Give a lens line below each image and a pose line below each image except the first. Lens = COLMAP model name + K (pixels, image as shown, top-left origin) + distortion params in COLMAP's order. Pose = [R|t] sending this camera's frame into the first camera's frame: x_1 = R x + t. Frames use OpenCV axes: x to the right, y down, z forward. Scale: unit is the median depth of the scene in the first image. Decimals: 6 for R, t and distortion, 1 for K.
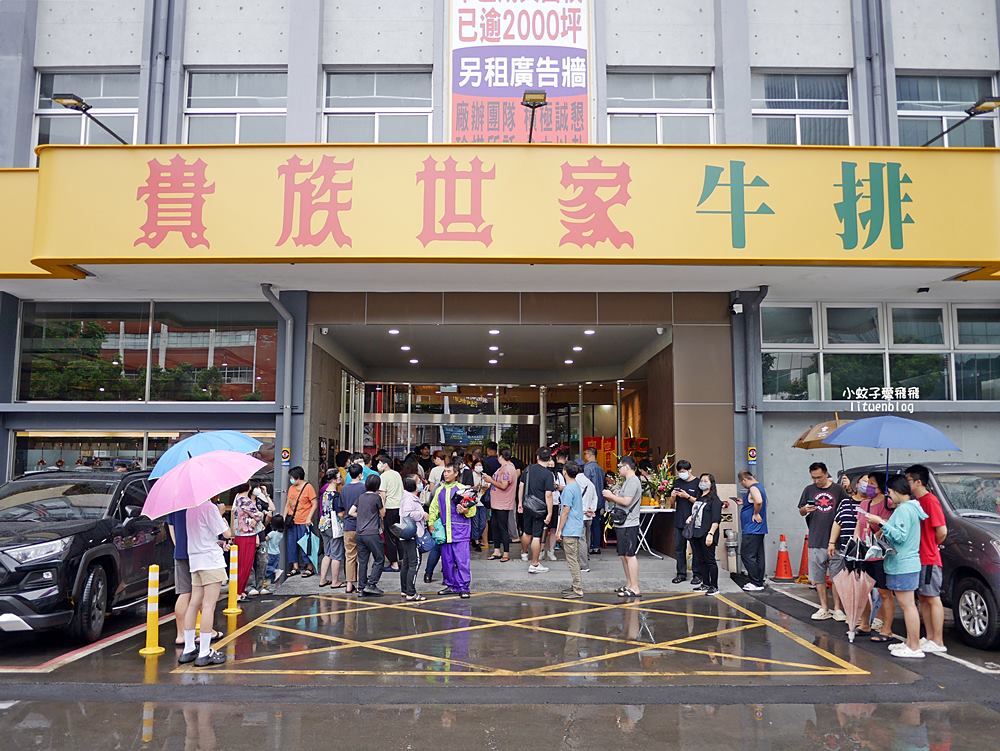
lens RADIAL K [[834.8, 0, 504.8], [0, 834.8, 372.4], [0, 0, 1]] dist [-0.066251, 0.053459]
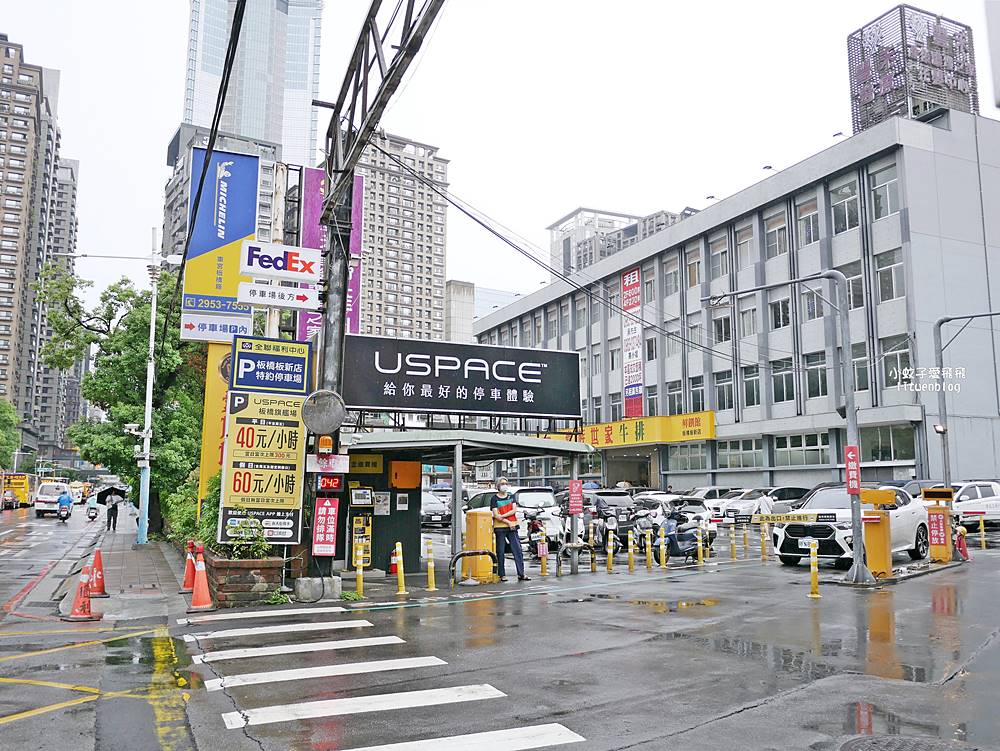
lens RADIAL K [[834.8, 0, 504.8], [0, 834.8, 372.4], [0, 0, 1]] dist [-0.066251, 0.053459]
pose [[0.403492, -0.132787, -0.905296, 4.211698], [0.083101, 0.990642, -0.108267, -0.089393], [0.911201, -0.031546, 0.410751, -1.480685]]
